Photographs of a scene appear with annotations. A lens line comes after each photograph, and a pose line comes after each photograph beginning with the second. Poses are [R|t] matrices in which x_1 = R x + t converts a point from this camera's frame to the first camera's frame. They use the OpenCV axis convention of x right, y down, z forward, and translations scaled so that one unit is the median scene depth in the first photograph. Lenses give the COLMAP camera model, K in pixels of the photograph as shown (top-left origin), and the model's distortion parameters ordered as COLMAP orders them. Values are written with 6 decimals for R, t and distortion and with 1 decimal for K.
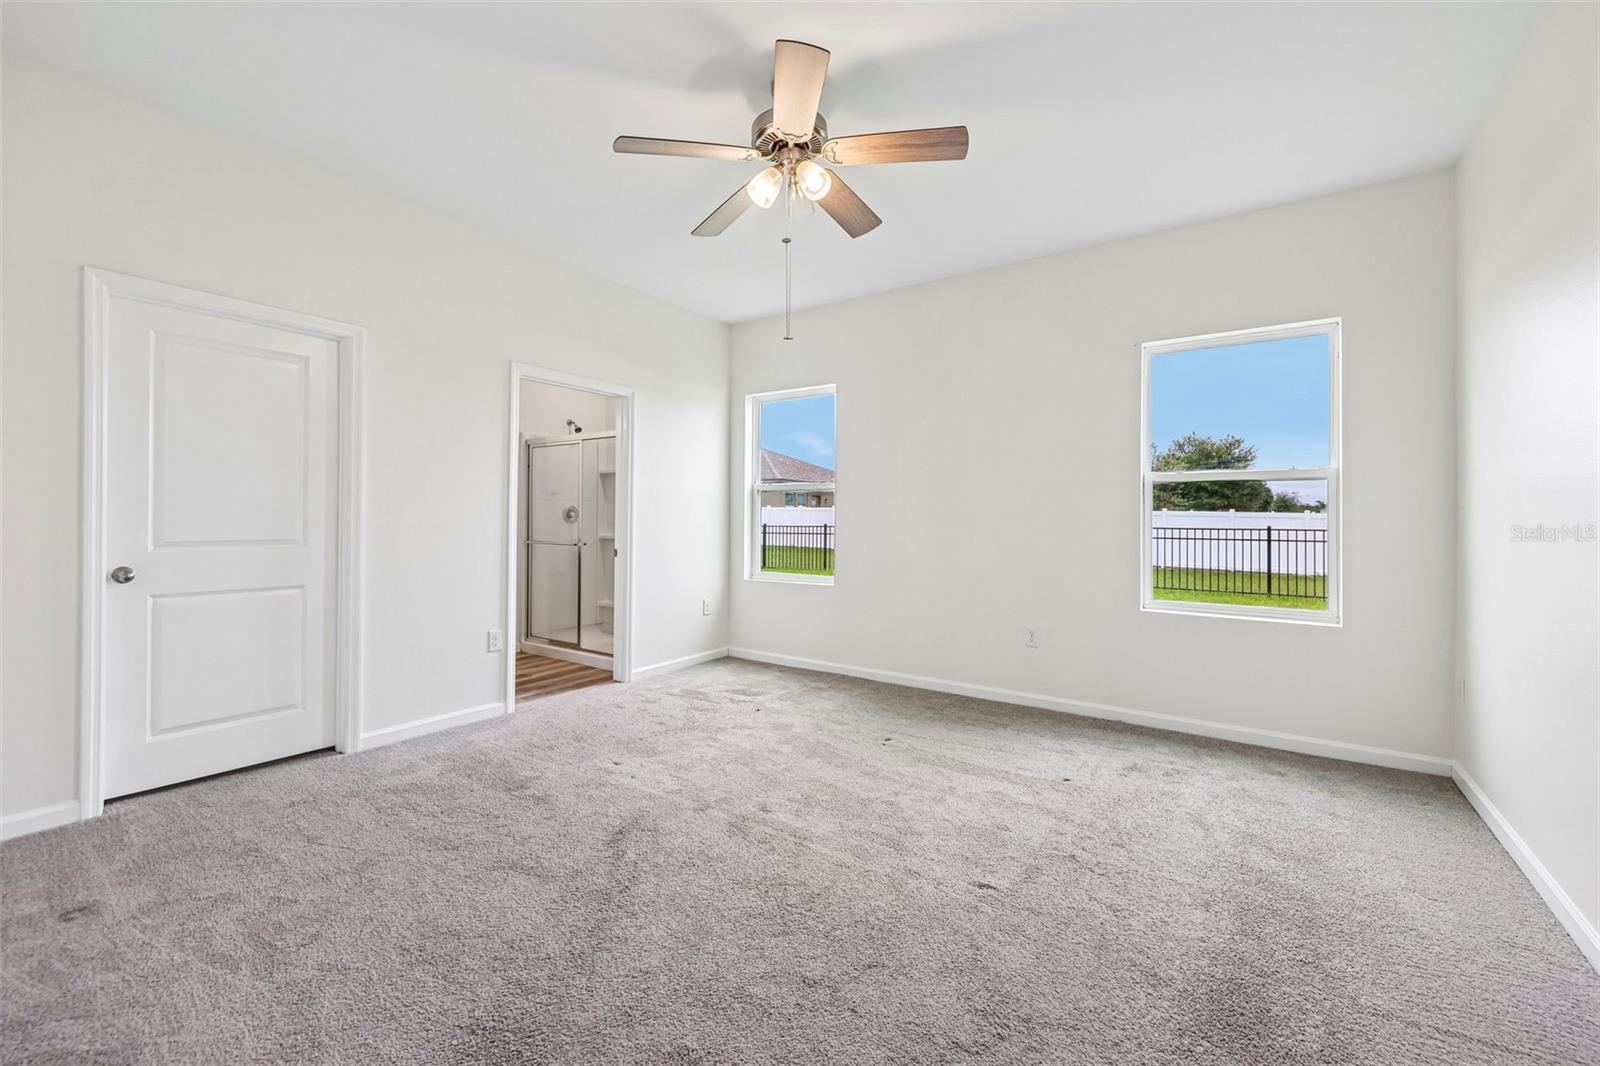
lens RADIAL K [[653.1, 0, 801.1], [0, 653.1, 521.0], [0, 0, 1]] dist [0.020439, -0.000283]
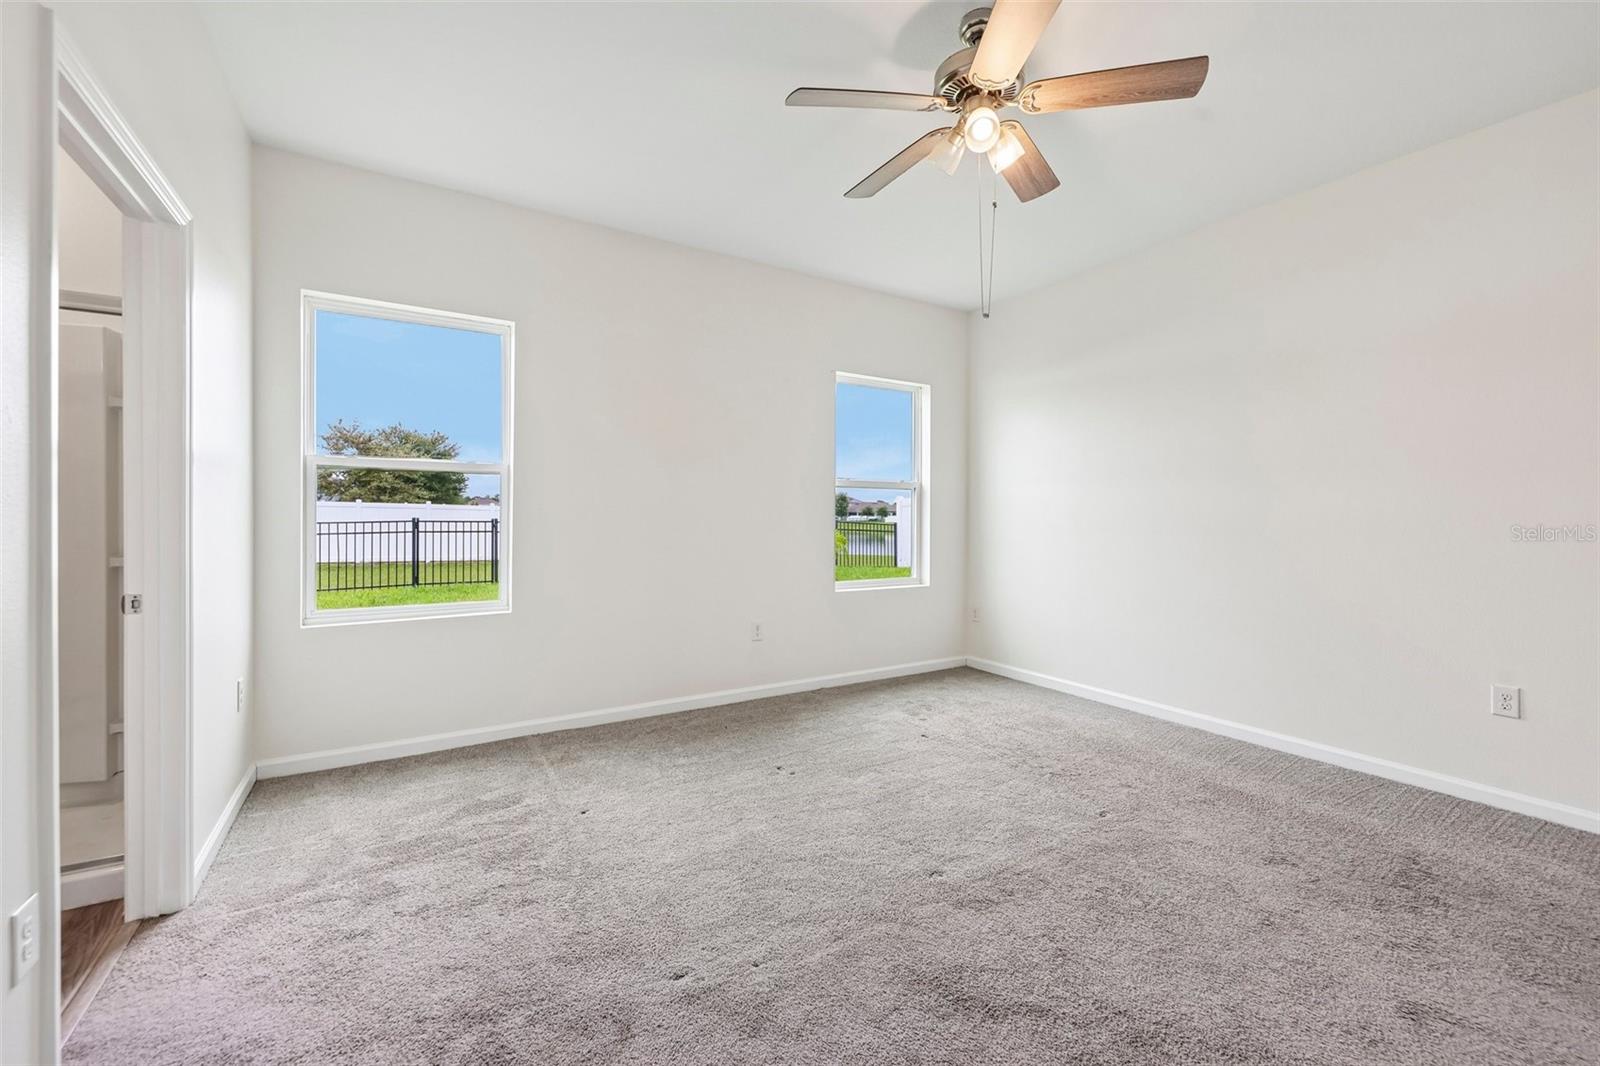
lens RADIAL K [[653.1, 0, 801.1], [0, 653.1, 521.0], [0, 0, 1]] dist [0.020439, -0.000283]
pose [[0.397877, -0.009005, 0.917395, -0.596752], [-0.002114, 0.999940, 0.010732, -0.007459], [-0.917436, -0.006209, 0.397834, 0.563926]]
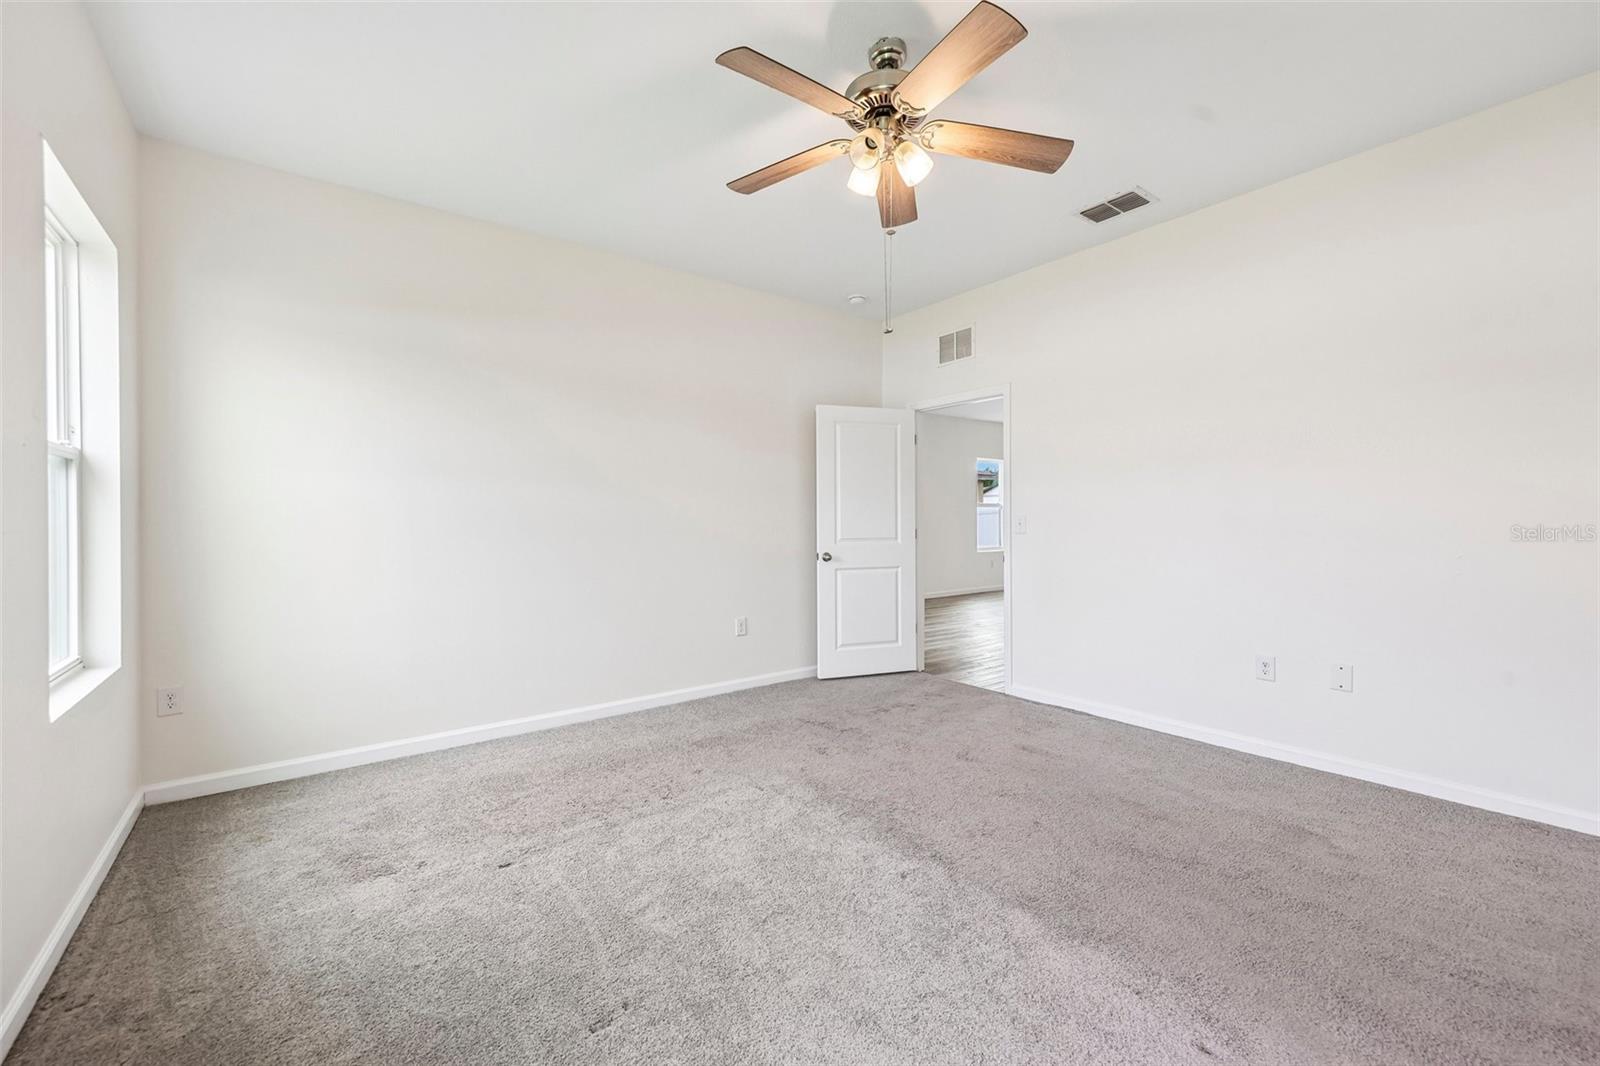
lens RADIAL K [[653.1, 0, 801.1], [0, 653.1, 521.0], [0, 0, 1]] dist [0.020439, -0.000283]
pose [[-0.954420, -0.003625, 0.298444, -0.114029], [-0.002508, 0.999988, 0.004127, -0.006450], [-0.298456, 0.003191, -0.954418, 1.247973]]
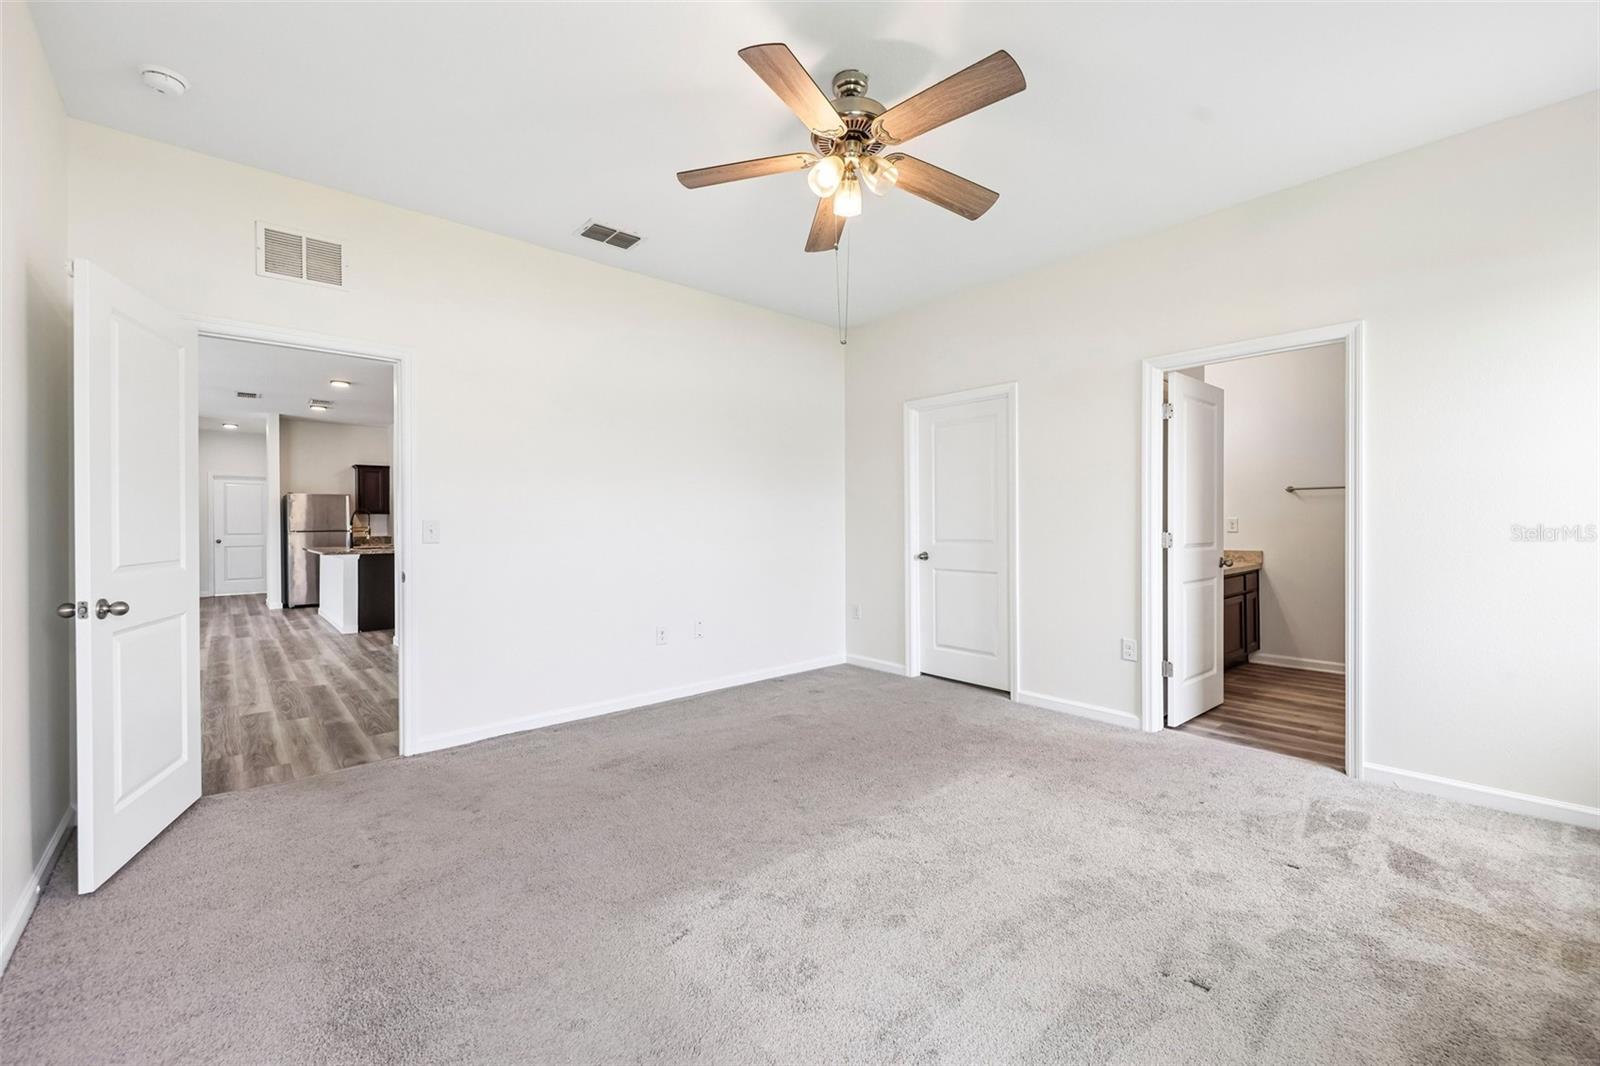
lens RADIAL K [[652.6, 0, 785.8], [0, 652.6, 511.5], [0, 0, 1]] dist [0.019474, -0.000090]
pose [[-0.246175, -0.023957, -0.968929, 0.616371], [0.001376, 0.999685, -0.025067, -0.000201], [0.969224, -0.007504, -0.246065, 0.745913]]
